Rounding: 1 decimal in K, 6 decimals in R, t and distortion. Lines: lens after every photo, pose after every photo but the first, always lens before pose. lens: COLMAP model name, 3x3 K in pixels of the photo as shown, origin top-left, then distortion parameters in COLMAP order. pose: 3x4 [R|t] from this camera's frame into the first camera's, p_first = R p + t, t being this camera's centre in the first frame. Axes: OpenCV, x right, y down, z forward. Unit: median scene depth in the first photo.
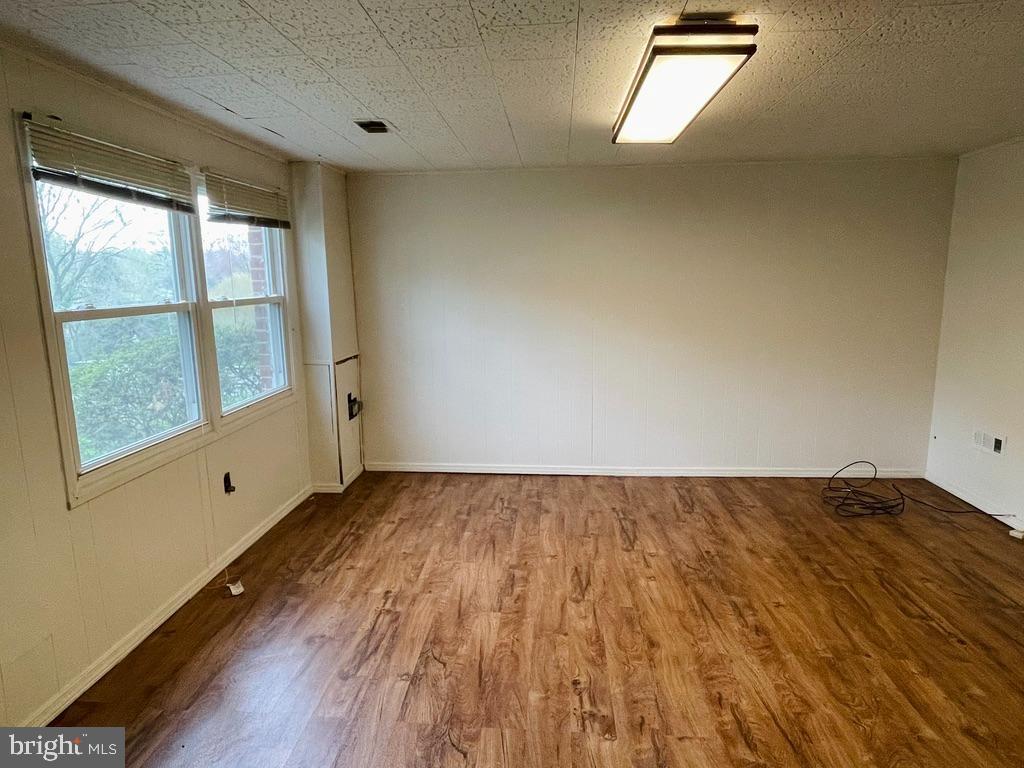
lens RADIAL K [[623.4, 0, 509.1], [0, 623.4, 383.0], [0, 0, 1]] dist [-0.002161, 0.006451]
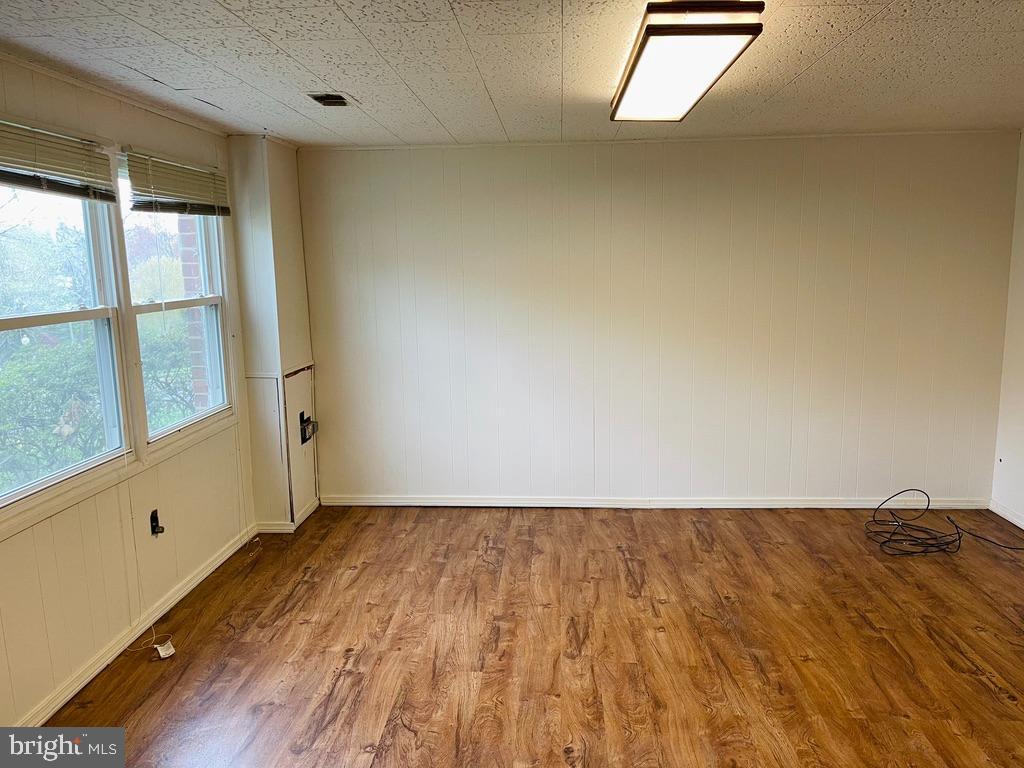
lens RADIAL K [[771.7, 0, 518.4], [0, 771.7, 382.6], [0, 0, 1]] dist [0.039762, -0.023019]
pose [[0.999684, -0.006013, 0.024420, 0.010882], [0.006342, 0.999890, -0.013402, -0.010674], [-0.024337, 0.013553, 0.999612, -0.058777]]
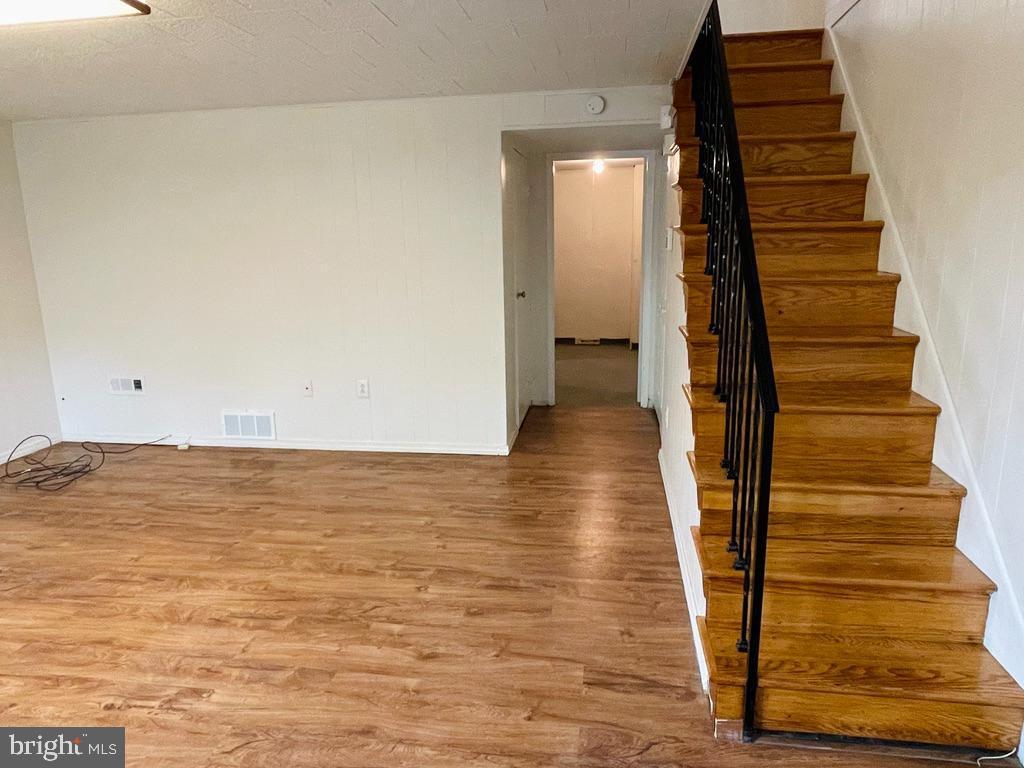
lens RADIAL K [[665.1, 0, 513.7], [0, 665.1, 384.7], [0, 0, 1]] dist [0.002117, 0.000298]
pose [[0.079291, -0.204660, 0.975616, -0.456986], [0.186150, 0.964522, 0.187204, -0.001431], [-0.979317, 0.166767, 0.114575, 0.213669]]
